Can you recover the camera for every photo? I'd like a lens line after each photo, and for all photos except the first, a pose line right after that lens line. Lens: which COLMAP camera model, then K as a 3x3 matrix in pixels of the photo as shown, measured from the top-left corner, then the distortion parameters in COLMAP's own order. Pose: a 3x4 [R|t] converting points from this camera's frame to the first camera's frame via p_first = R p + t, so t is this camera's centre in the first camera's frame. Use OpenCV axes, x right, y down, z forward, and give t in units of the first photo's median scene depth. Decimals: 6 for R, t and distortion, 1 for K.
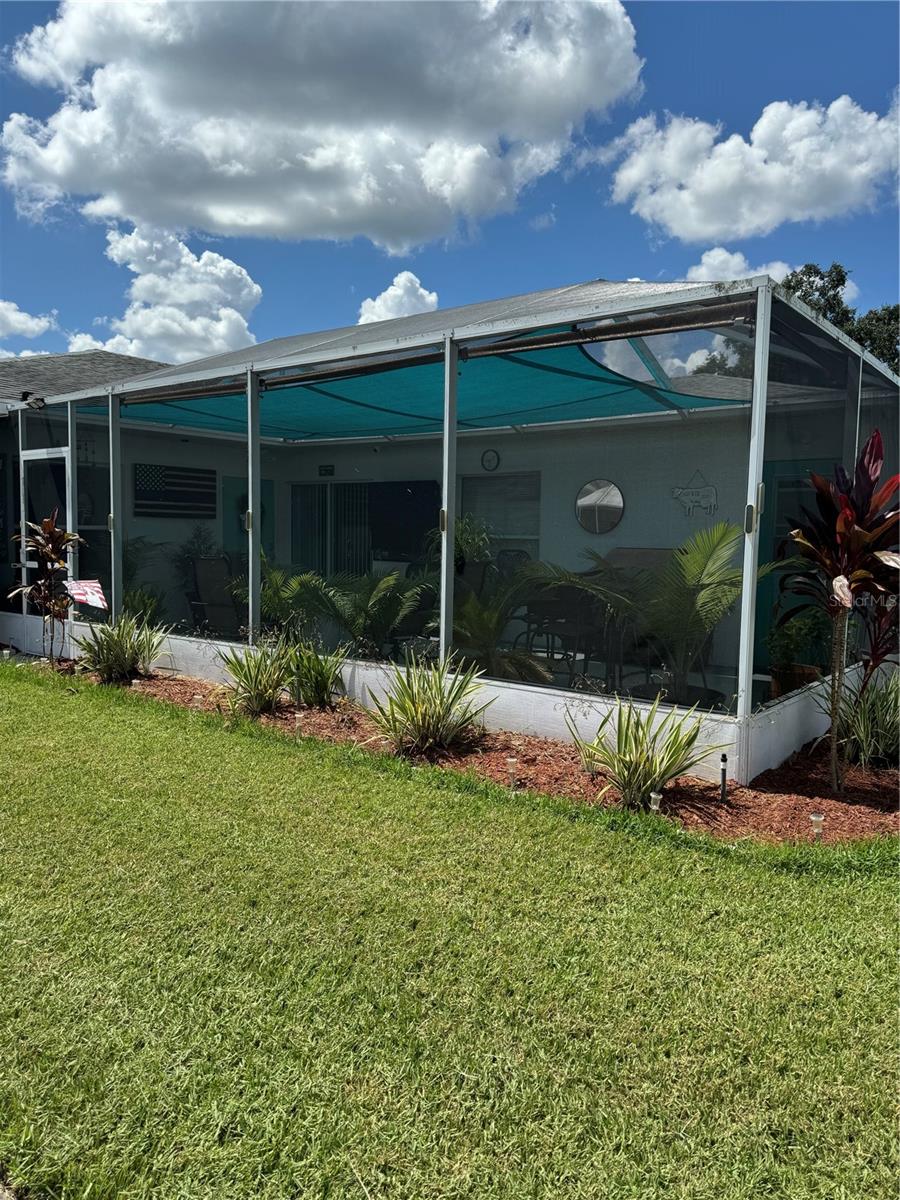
lens RADIAL K [[832.7, 0, 447.8], [0, 832.7, 598.8], [0, 0, 1]] dist [0.025104, -0.049237]
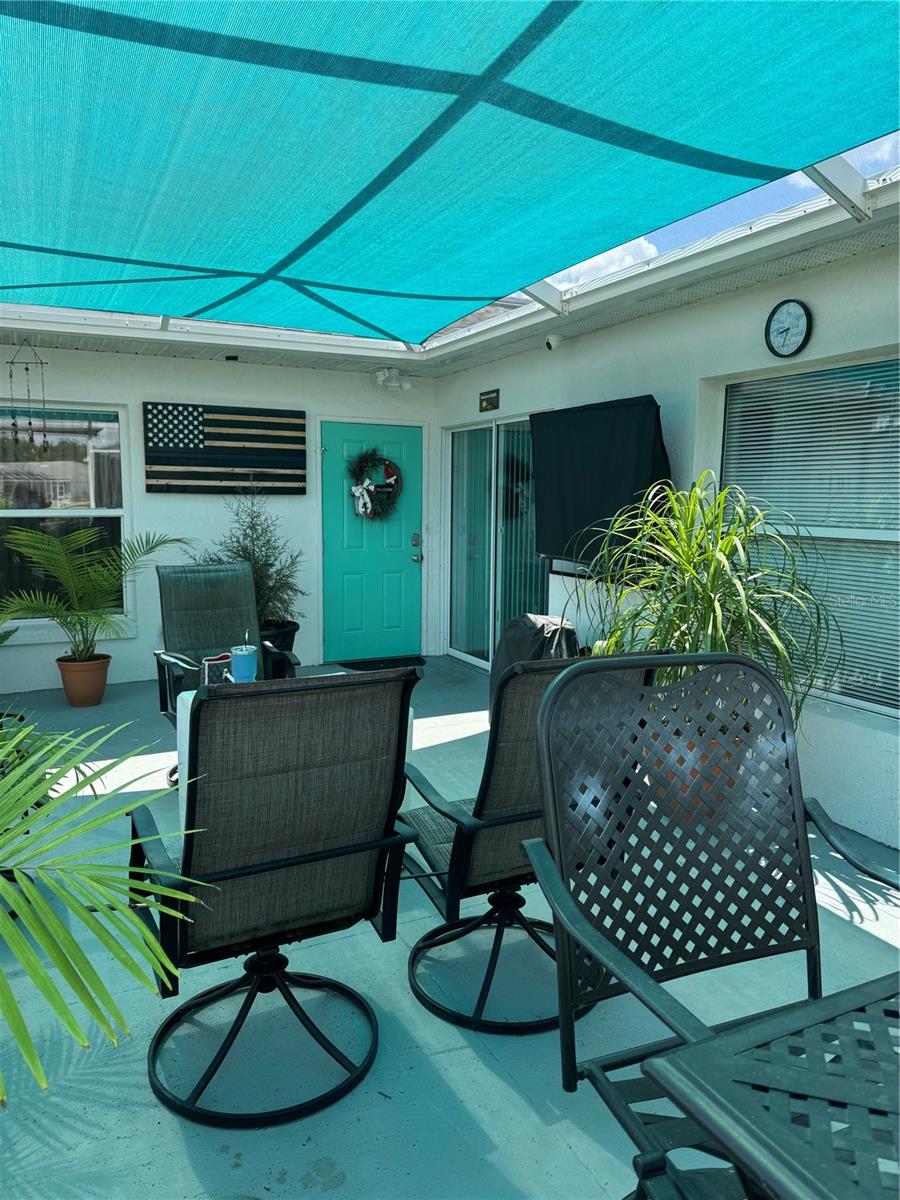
lens RADIAL K [[832.7, 0, 454.6], [0, 832.7, 603.3], [0, 0, 1]] dist [0.025104, -0.049237]
pose [[0.898190, 0.040668, -0.437722, 0.076143], [-0.025554, 0.998858, 0.040366, -0.046318], [0.438863, -0.025071, 0.898204, 0.520935]]
